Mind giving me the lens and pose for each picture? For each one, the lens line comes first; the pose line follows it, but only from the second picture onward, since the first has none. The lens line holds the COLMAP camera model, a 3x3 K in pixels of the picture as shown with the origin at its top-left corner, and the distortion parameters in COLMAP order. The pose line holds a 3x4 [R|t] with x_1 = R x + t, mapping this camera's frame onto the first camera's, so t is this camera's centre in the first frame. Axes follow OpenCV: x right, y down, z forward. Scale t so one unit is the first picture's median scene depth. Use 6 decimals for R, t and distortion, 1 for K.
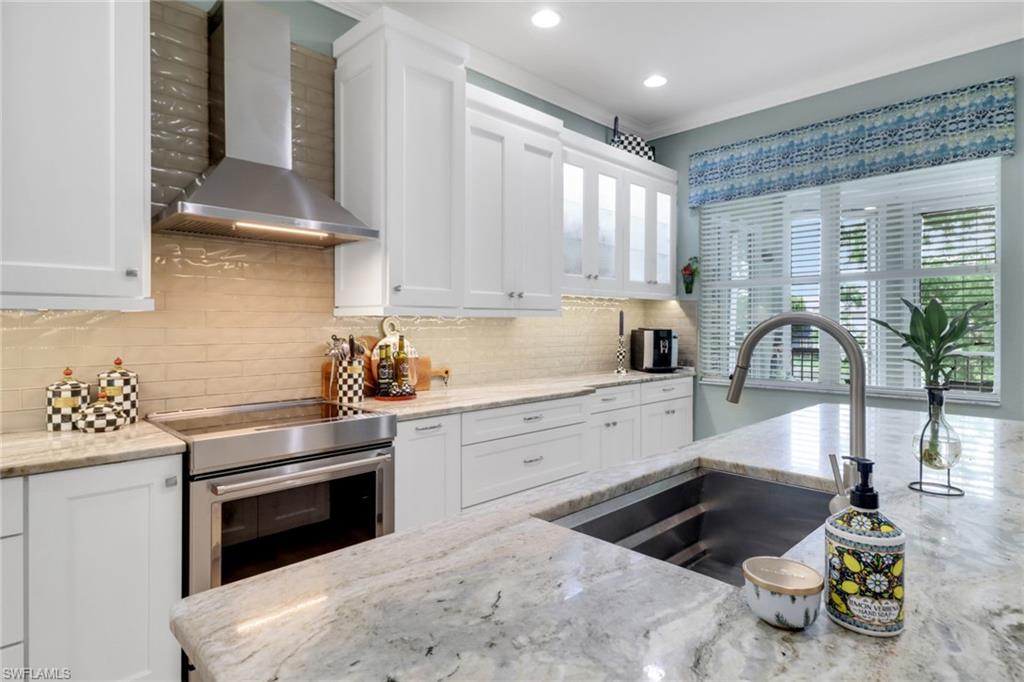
lens RADIAL K [[552.8, 0, 512.4], [0, 552.8, 327.0], [0, 0, 1]] dist [0.007319, -0.000717]
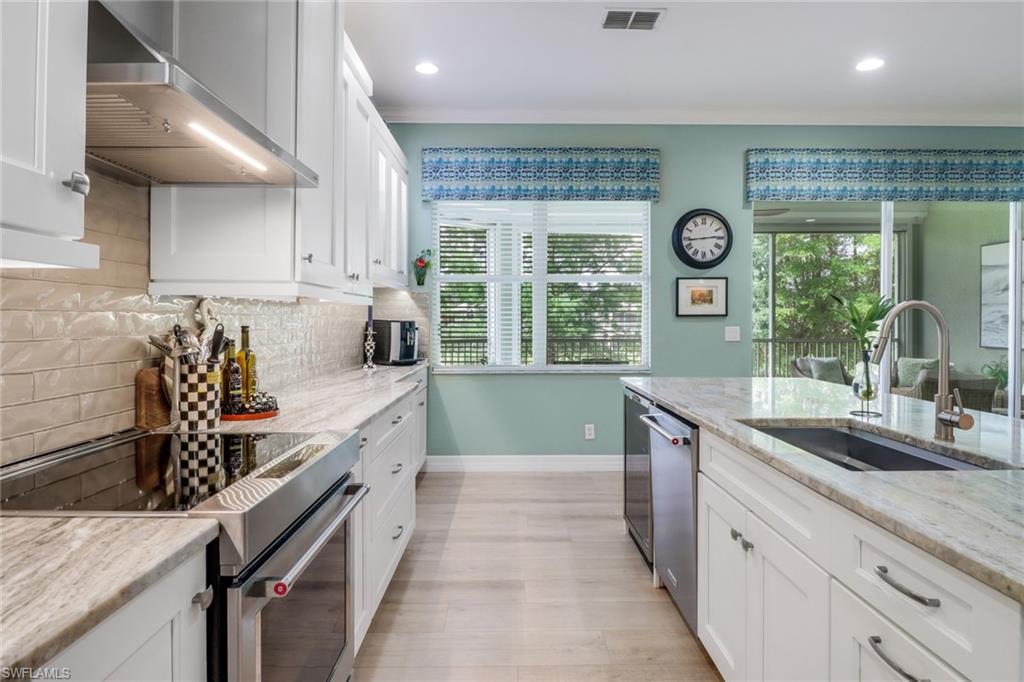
lens RADIAL K [[563.9, 0, 515.0], [0, 563.9, 326.3], [0, 0, 1]] dist [-0.007109, -0.002846]
pose [[0.689507, -0.005235, 0.724260, -0.466015], [0.001358, 0.999981, 0.005936, 0.012034], [-0.724277, -0.003109, 0.689502, 0.254116]]
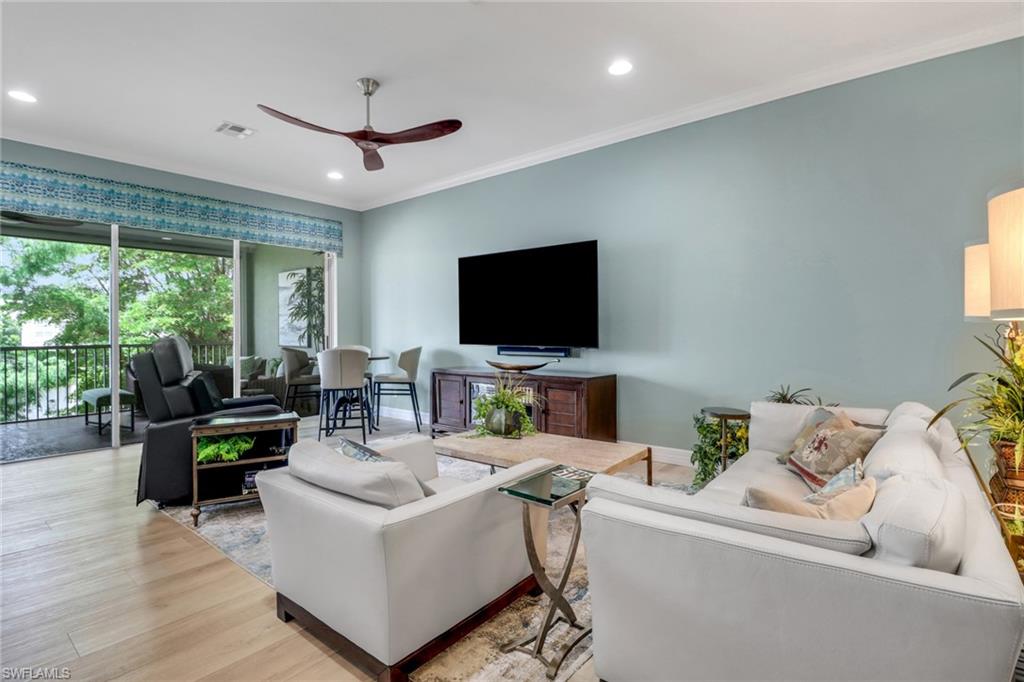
lens RADIAL K [[490.3, 0, 510.6], [0, 490.3, 328.3], [0, 0, 1]] dist [-0.000174, -0.012009]
pose [[-0.115896, 0.008128, 0.993228, -0.361007], [0.011194, 0.999914, -0.006877, 0.048652], [-0.993198, 0.010321, -0.115977, -0.566270]]
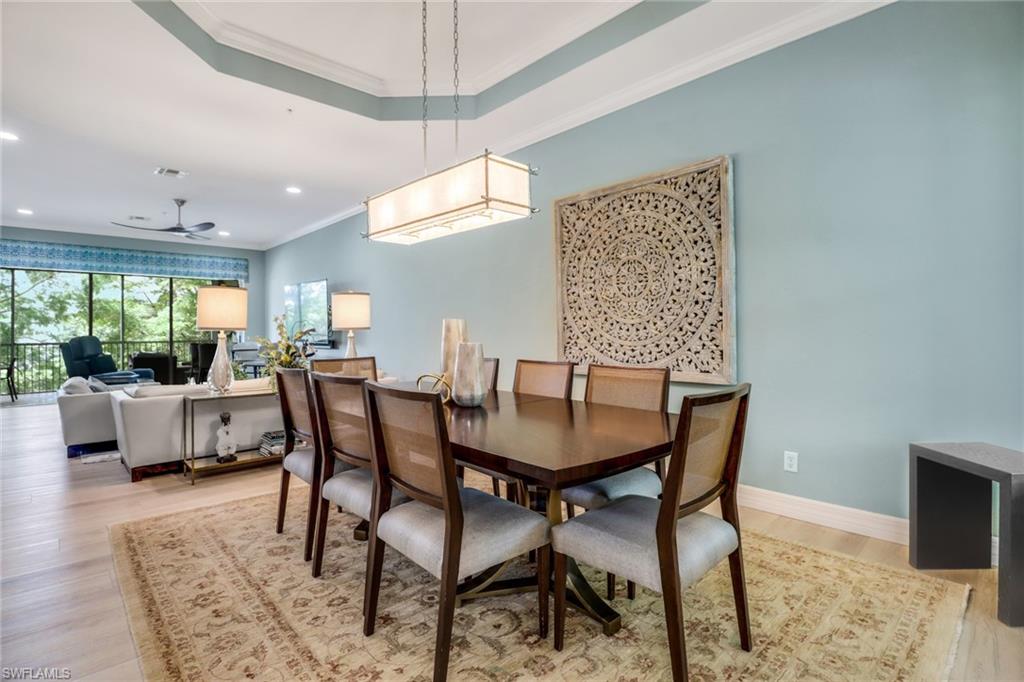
lens RADIAL K [[490.3, 0, 510.6], [0, 490.3, 328.3], [0, 0, 1]] dist [-0.000174, -0.012009]
pose [[0.025131, 0.007372, 0.999657, -1.298172], [0.012172, 0.999896, -0.007680, 0.055717], [-0.999610, 0.012360, 0.025039, -1.896411]]
